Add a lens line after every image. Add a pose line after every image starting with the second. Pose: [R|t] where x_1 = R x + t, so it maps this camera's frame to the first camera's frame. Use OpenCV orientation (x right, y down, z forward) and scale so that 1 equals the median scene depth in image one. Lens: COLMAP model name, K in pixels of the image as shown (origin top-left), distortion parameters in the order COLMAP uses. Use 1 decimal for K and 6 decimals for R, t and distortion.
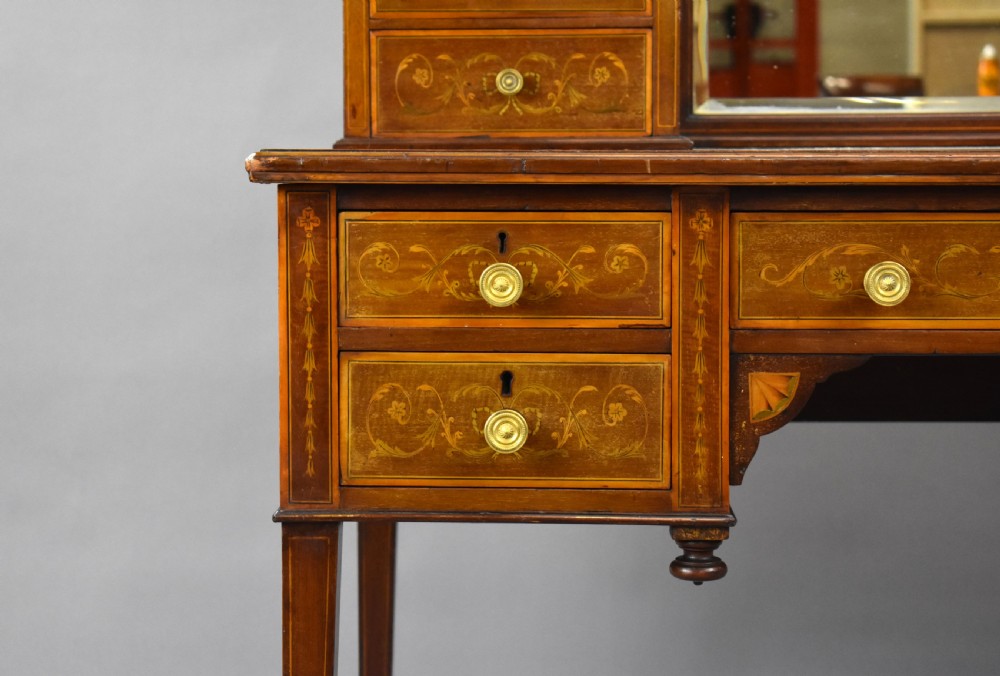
lens RADIAL K [[2290.0, 0, 483.3], [0, 2290.0, 338.0], [0, 0, 1]] dist [0.066218, -0.012792]
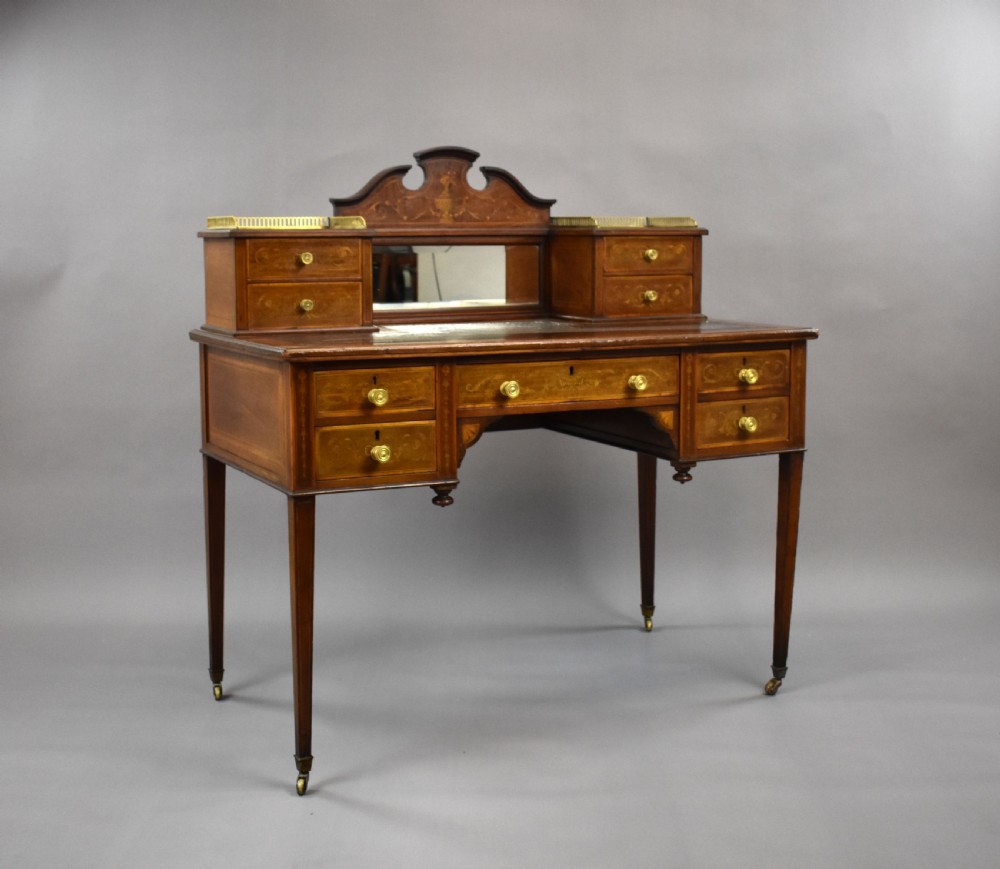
lens RADIAL K [[1395.5, 0, 531.1], [0, 1395.5, 381.8], [0, 0, 1]] dist [-0.062331, -0.014456]
pose [[0.866876, -0.048897, 0.496121, -0.610063], [0.041316, 0.998801, 0.026249, -0.073663], [-0.496809, -0.002257, 0.867857, -0.435342]]
